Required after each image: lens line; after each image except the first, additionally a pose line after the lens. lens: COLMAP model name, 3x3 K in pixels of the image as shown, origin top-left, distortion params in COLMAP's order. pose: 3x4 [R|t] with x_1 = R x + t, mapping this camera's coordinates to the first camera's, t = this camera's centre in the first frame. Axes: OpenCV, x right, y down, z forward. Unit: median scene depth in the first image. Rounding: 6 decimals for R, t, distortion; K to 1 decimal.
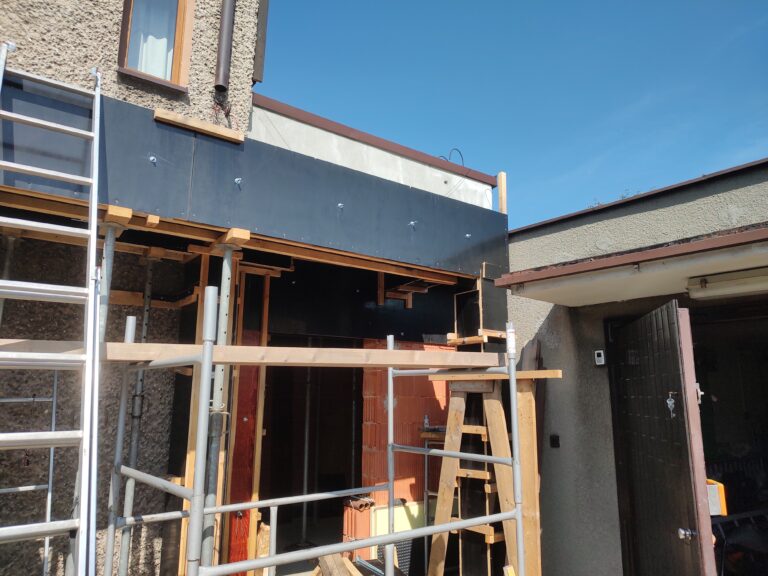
lens RADIAL K [[549.7, 0, 385.7], [0, 549.7, 288.2], [0, 0, 1]] dist [0.027698, -0.013763]
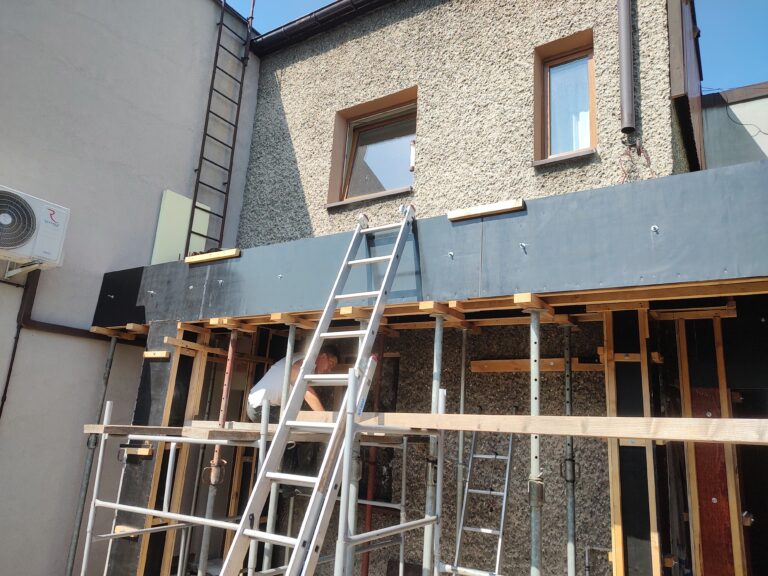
lens RADIAL K [[549.7, 0, 382.5], [0, 549.7, 288.8], [0, 0, 1]] dist [0.027698, -0.013763]
pose [[0.366930, -0.215939, -0.904839, 0.367934], [0.125519, 0.975282, -0.181850, 0.023026], [0.921742, -0.046848, 0.384965, 0.254876]]
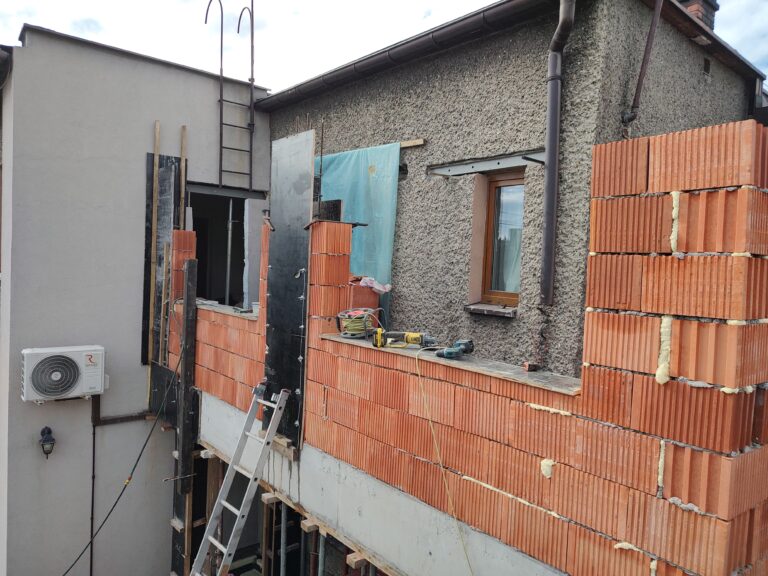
lens RADIAL K [[549.7, 0, 382.9], [0, 549.7, 289.1], [0, 0, 1]] dist [0.027698, -0.013763]
pose [[0.079503, 0.042718, -0.995919, 0.635827], [0.158001, 0.985912, 0.054902, -0.510426], [0.984233, -0.161721, 0.071634, 0.729676]]
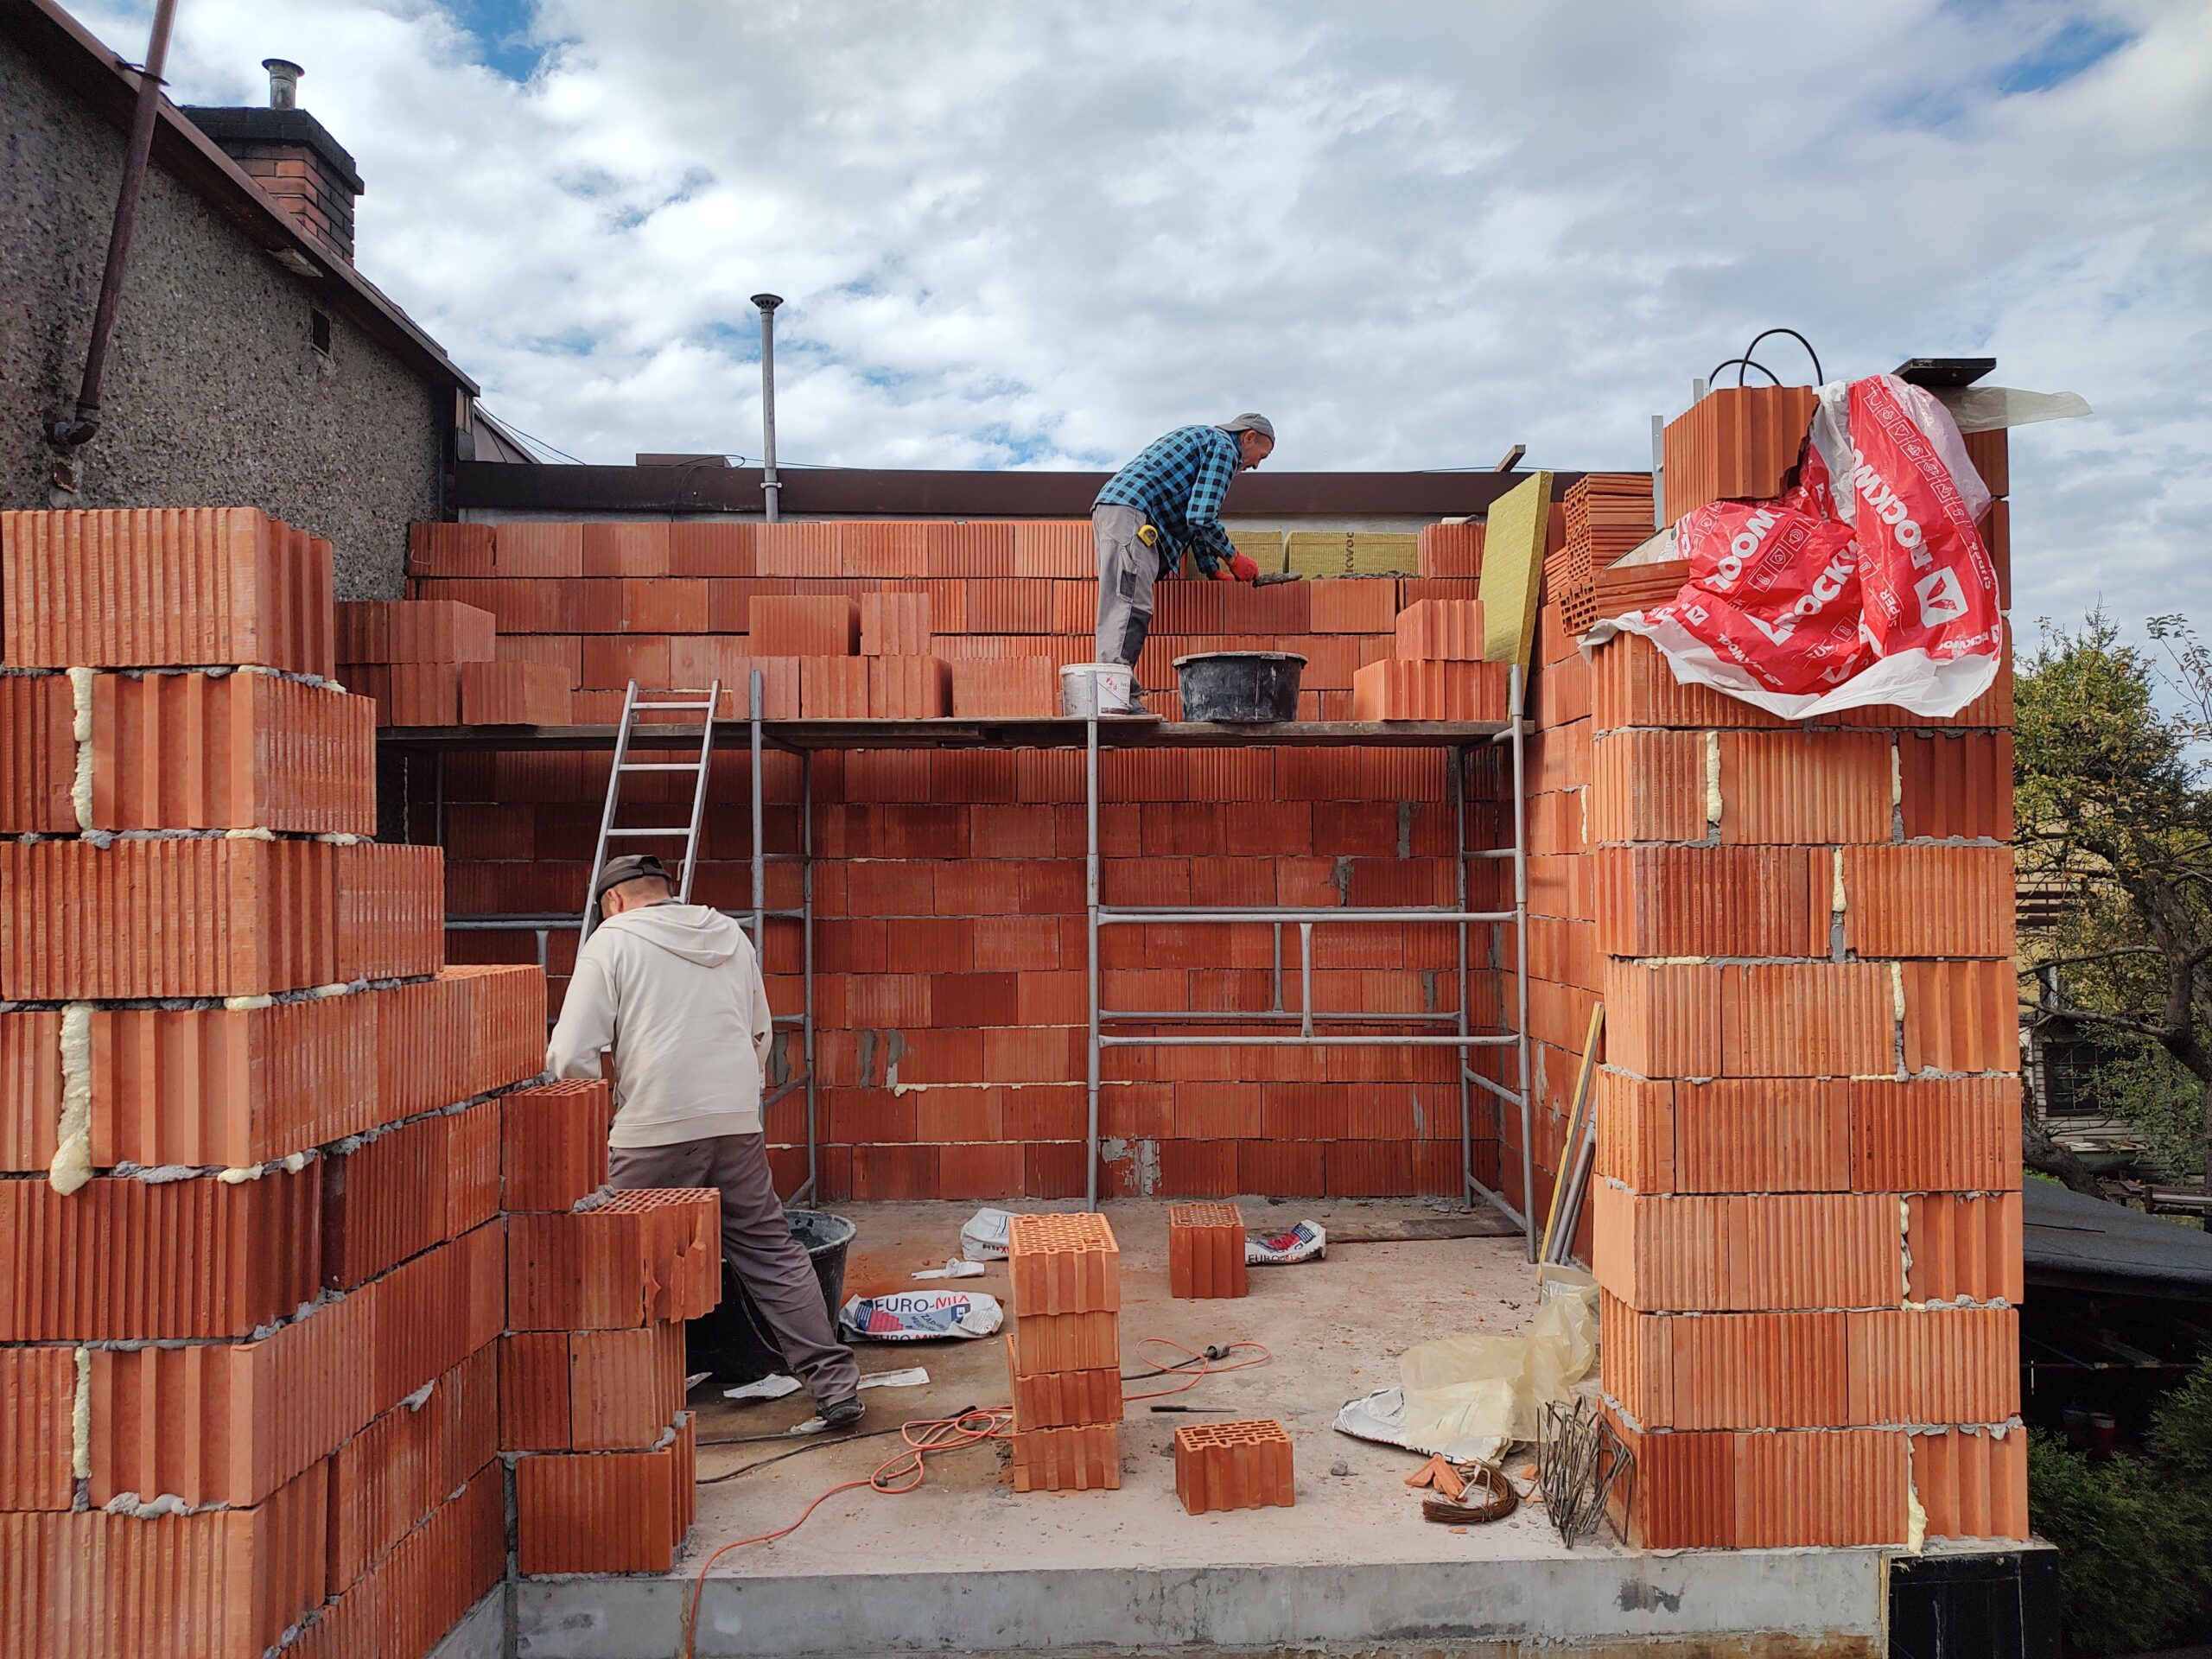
lens RADIAL K [[1583.4, 0, 1117.4], [0, 1583.4, 834.9], [0, 0, 1]] dist [0.027698, -0.013763]
pose [[0.830477, -0.022518, -0.556598, 0.815739], [0.121253, 0.982532, 0.141167, -0.503885], [0.543697, -0.184725, 0.818701, 0.812845]]
